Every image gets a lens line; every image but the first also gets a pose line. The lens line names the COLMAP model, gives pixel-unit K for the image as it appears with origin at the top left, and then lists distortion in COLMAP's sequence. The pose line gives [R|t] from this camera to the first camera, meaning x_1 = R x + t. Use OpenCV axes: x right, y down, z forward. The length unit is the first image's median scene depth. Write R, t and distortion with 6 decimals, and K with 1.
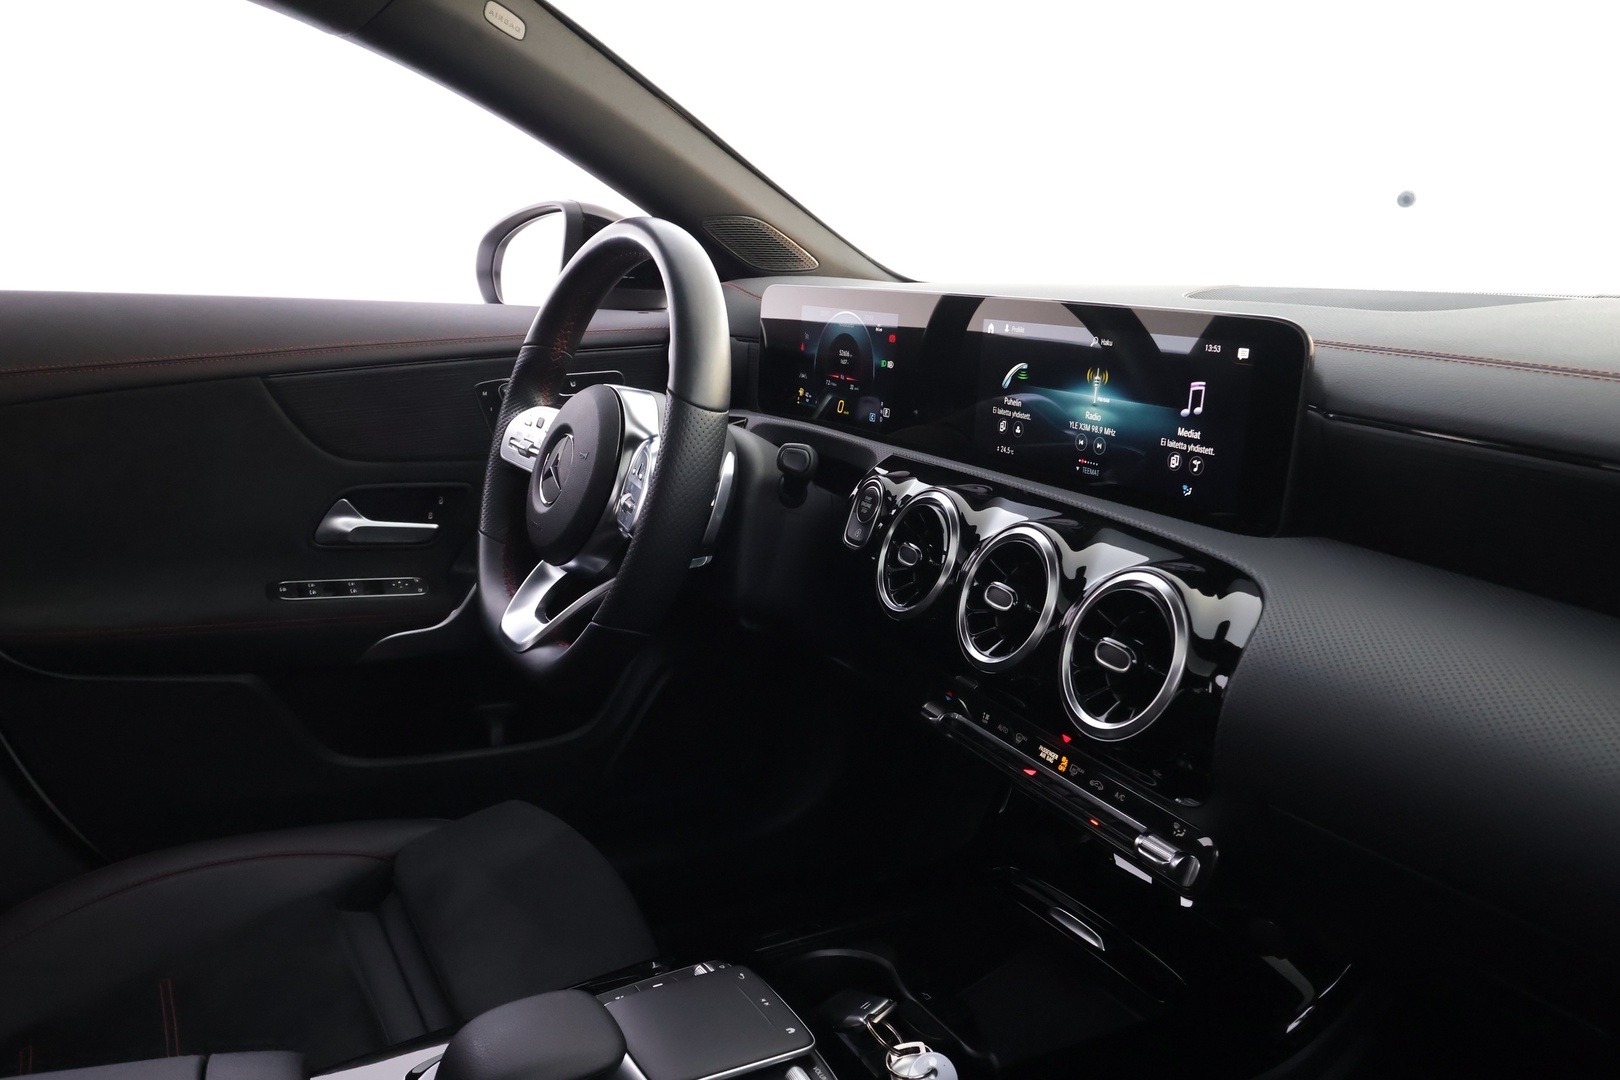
lens RADIAL K [[1309.5, 0, 811.4], [0, 1309.5, 541.1], [0, 0, 1]] dist [-0.001438, -0.002408]
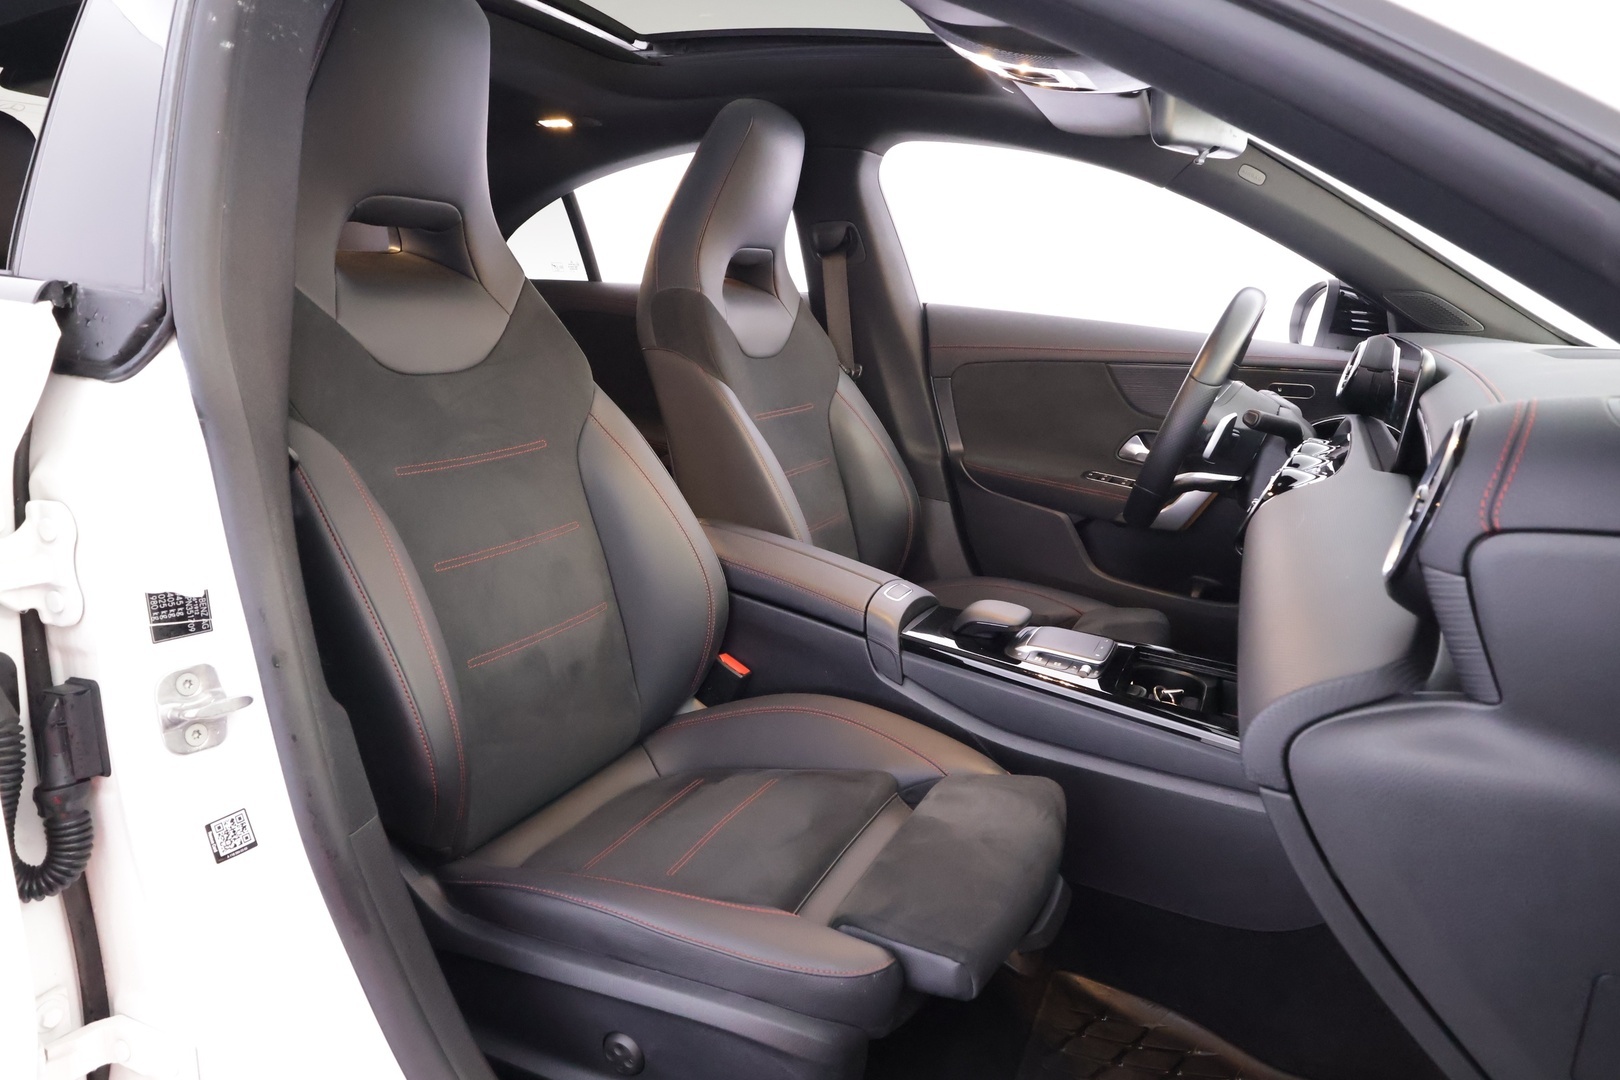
lens RADIAL K [[1035.4, 0, 808.3], [0, 1035.4, 539.6], [0, 0, 1]] dist [0.009170, 0.002978]
pose [[0.588093, 0.224636, -0.776972, 0.558760], [-0.231499, 0.967215, 0.104416, 0.066489], [0.774955, 0.118462, 0.620815, -0.256982]]
